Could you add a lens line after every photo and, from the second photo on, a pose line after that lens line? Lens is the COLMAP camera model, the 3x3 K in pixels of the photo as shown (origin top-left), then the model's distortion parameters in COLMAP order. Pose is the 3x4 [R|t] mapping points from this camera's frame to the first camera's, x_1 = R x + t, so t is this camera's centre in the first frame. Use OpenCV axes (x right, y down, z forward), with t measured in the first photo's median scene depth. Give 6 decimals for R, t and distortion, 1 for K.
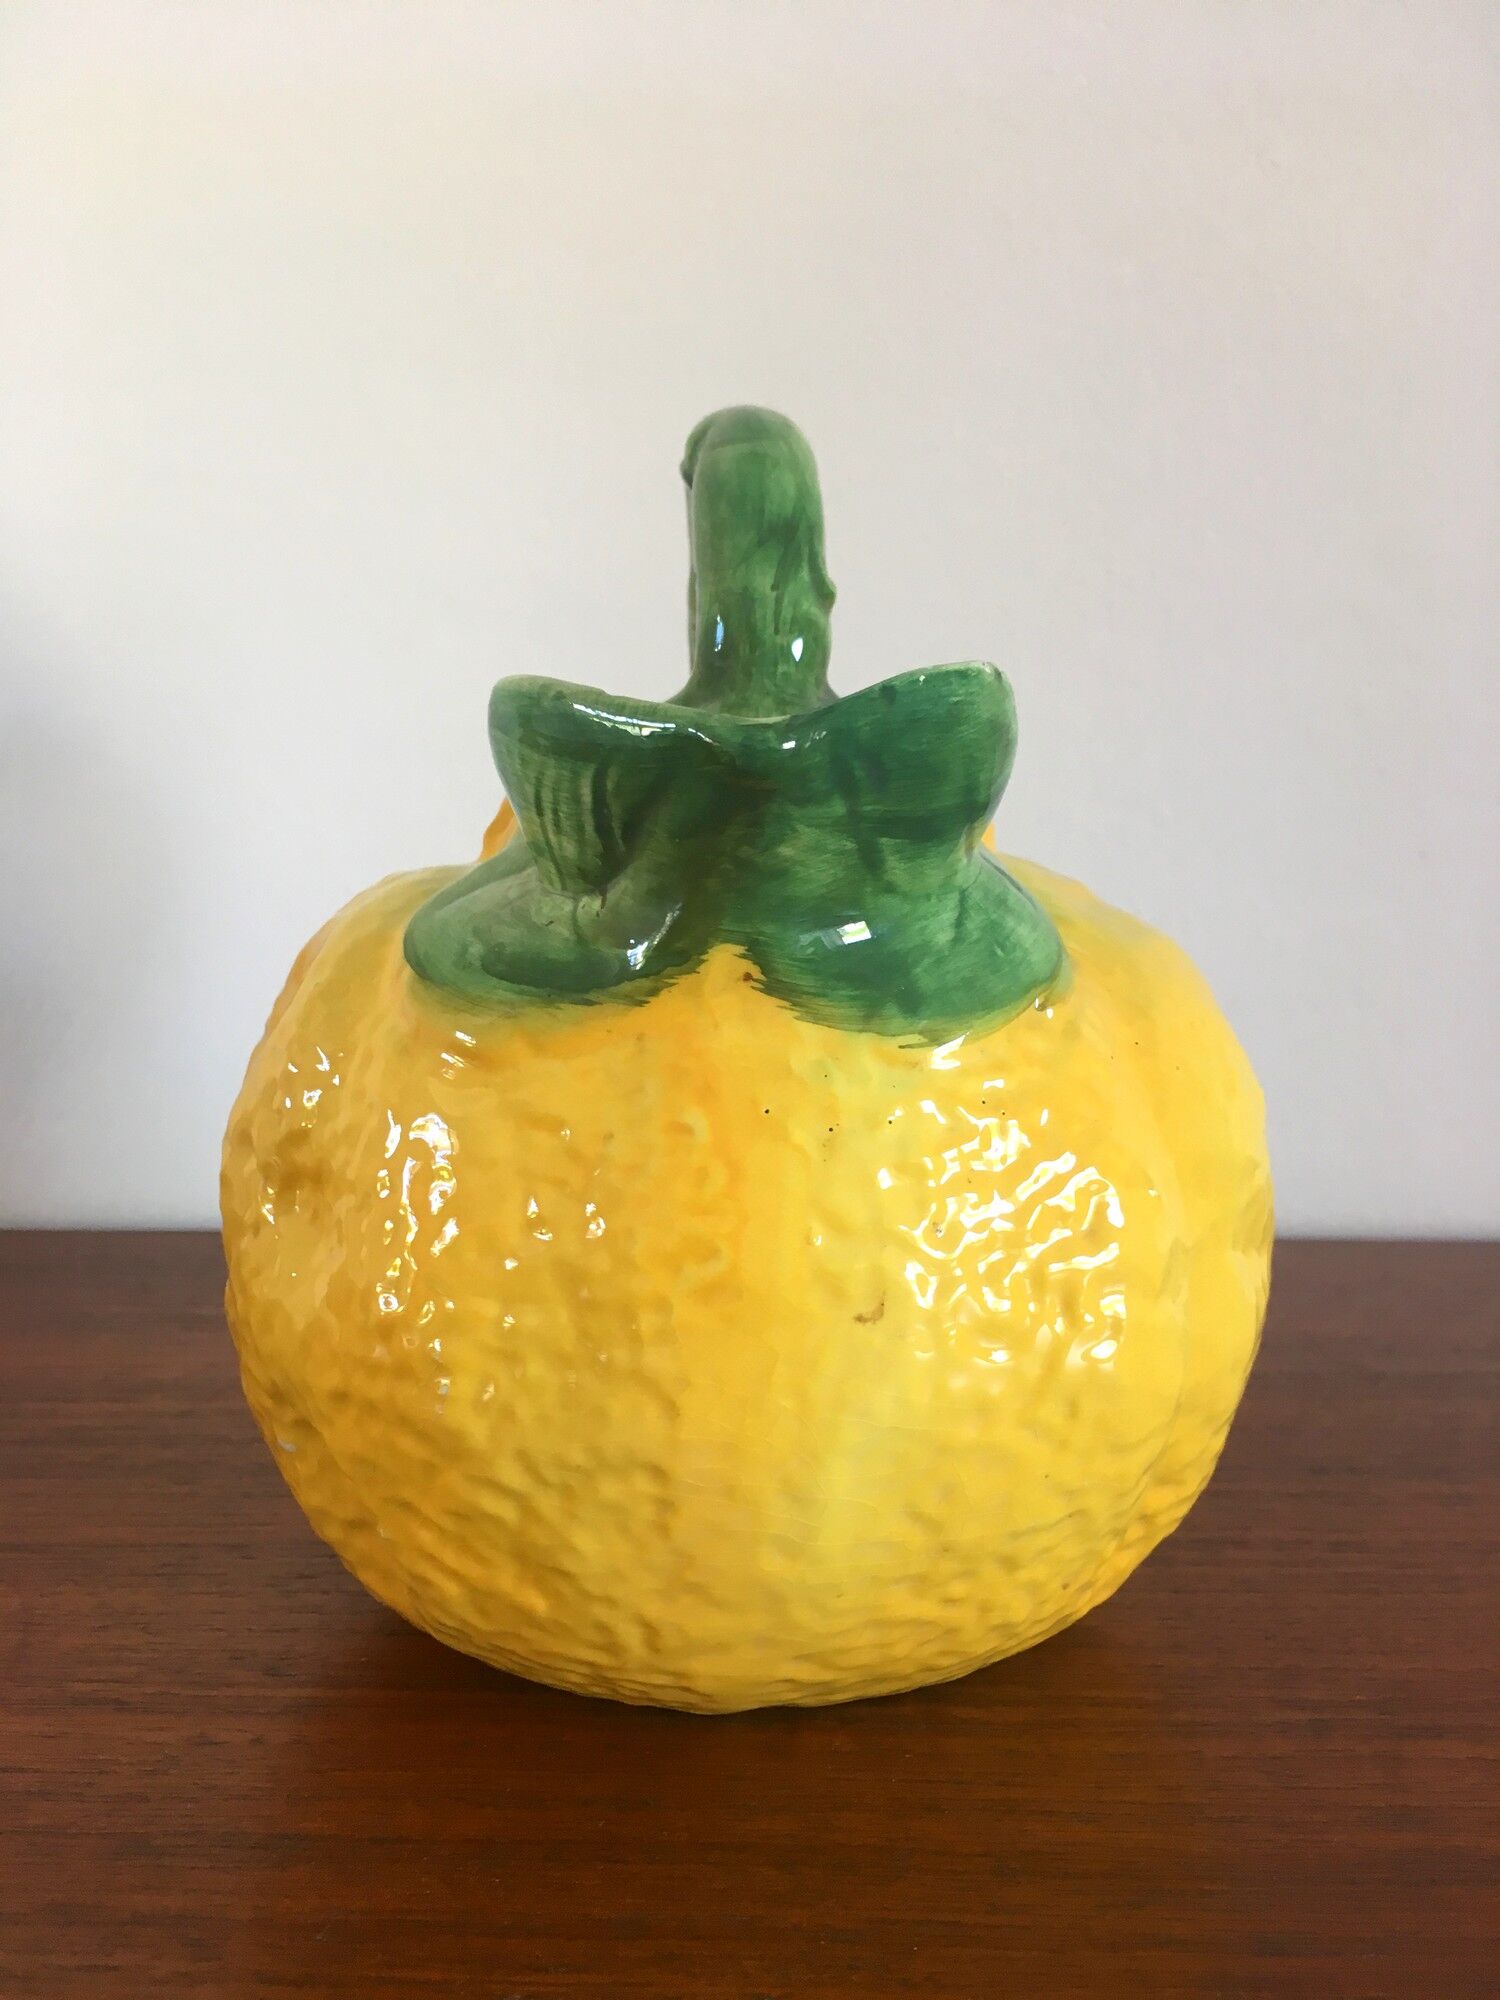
lens RADIAL K [[1879.9, 0, 743.5], [0, 1879.9, 1001.9], [0, 0, 1]] dist [0.004112, -0.049654]
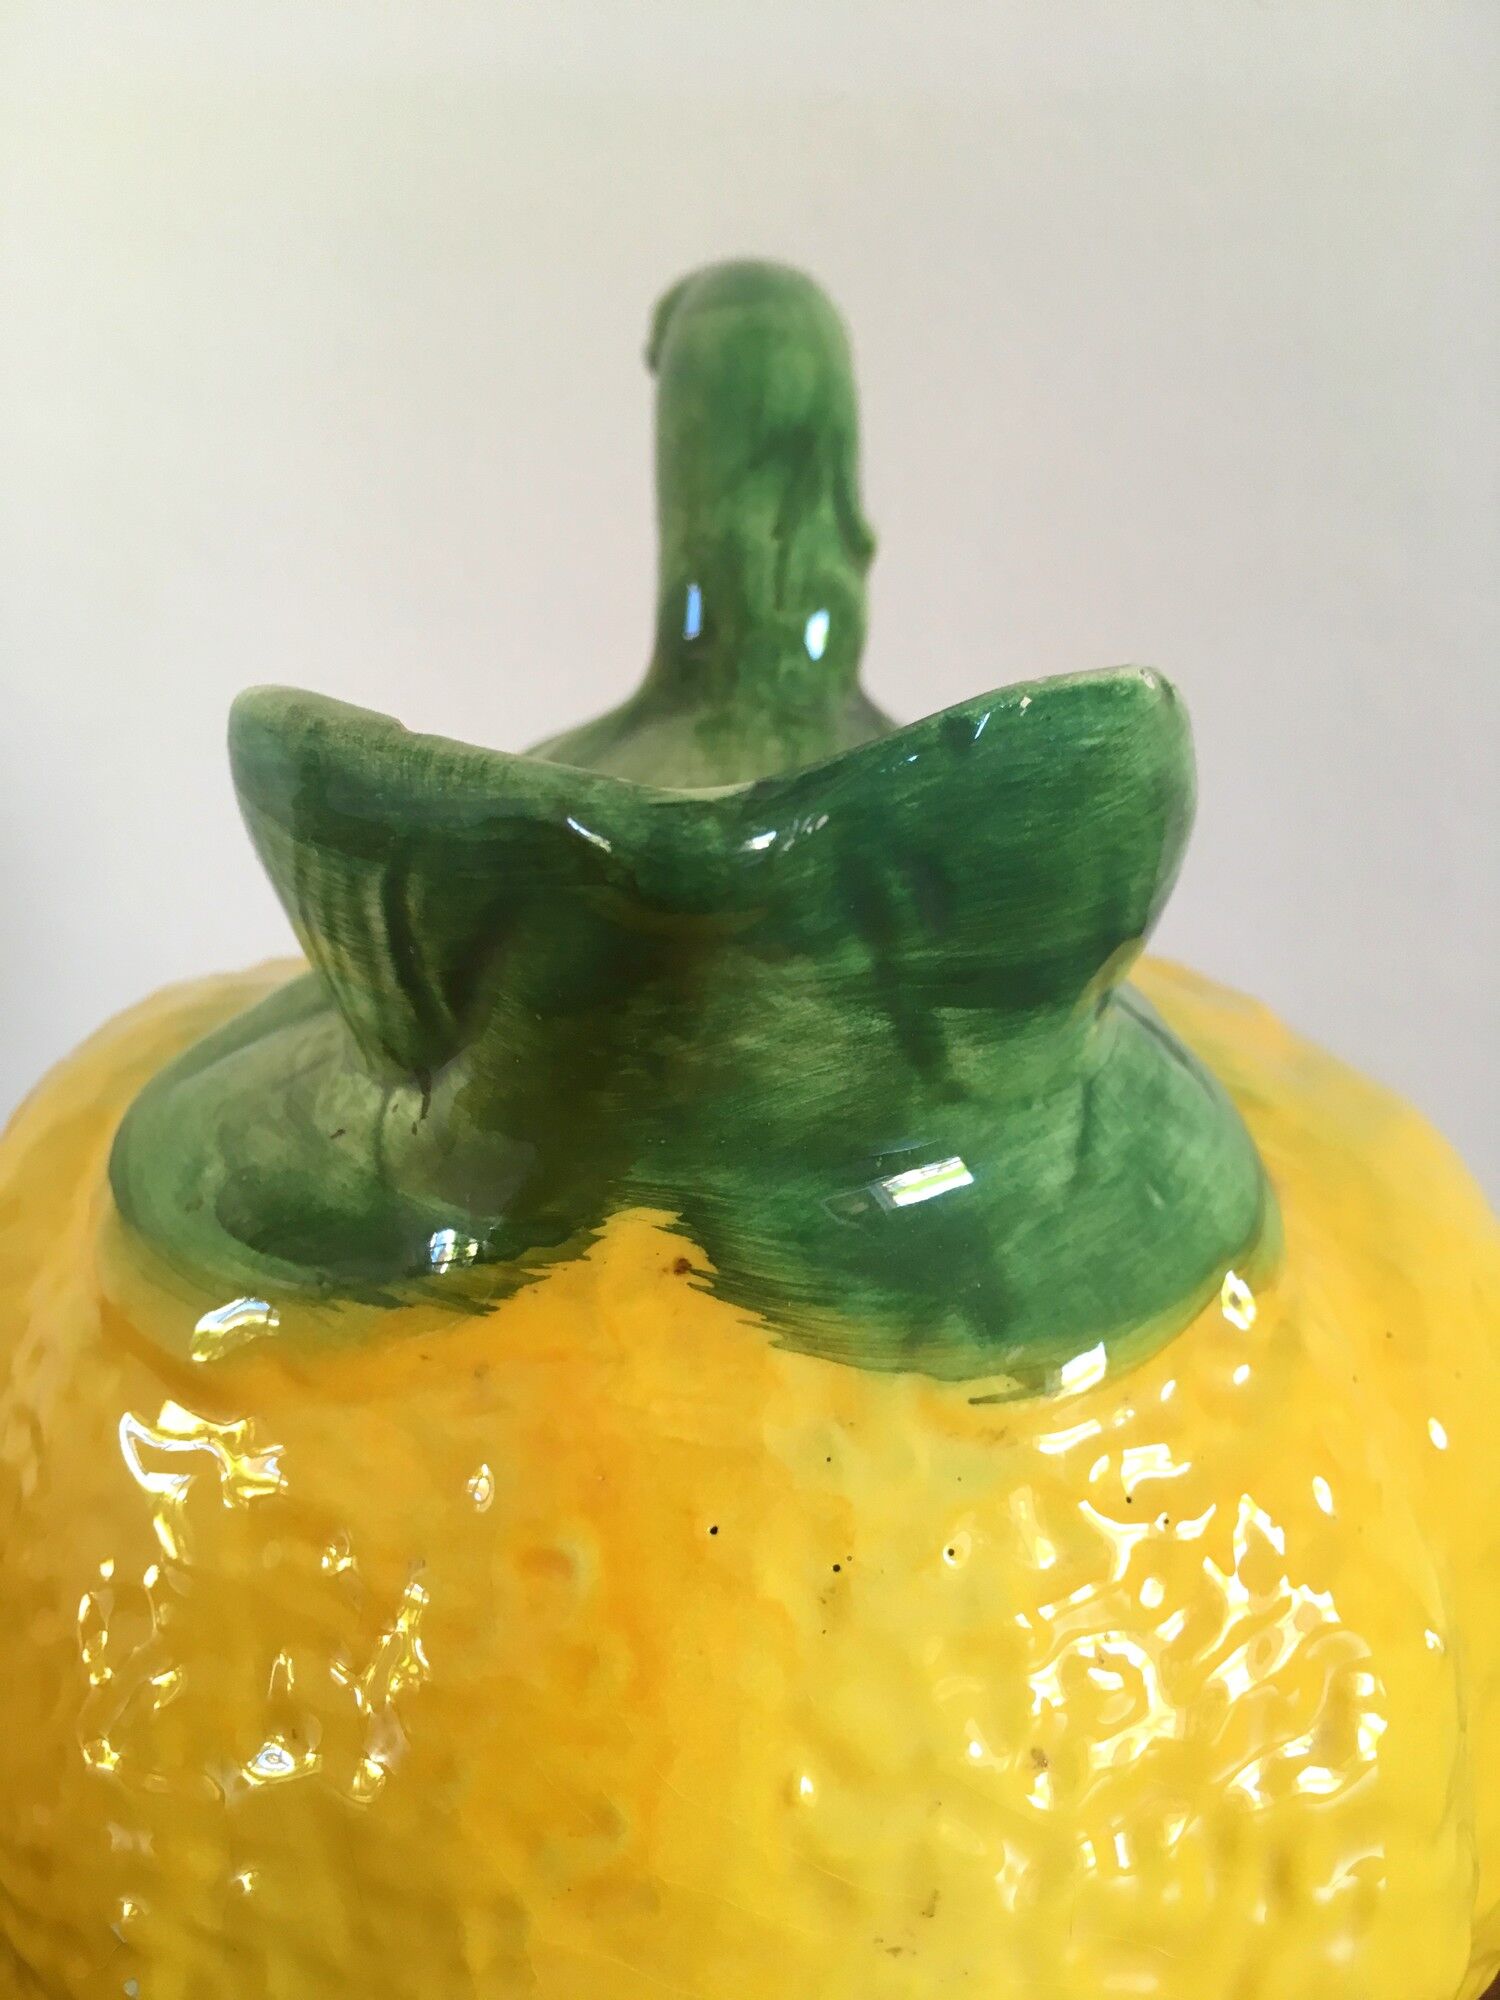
lens RADIAL K [[1879.9, 0, 752.6], [0, 1879.9, 996.1], [0, 0, 1]] dist [0.004112, -0.049654]
pose [[0.999490, 0.010911, -0.030024, 0.035641], [-0.010481, 0.999841, 0.014442, -0.093597], [0.030177, -0.014120, 0.999445, 0.462229]]
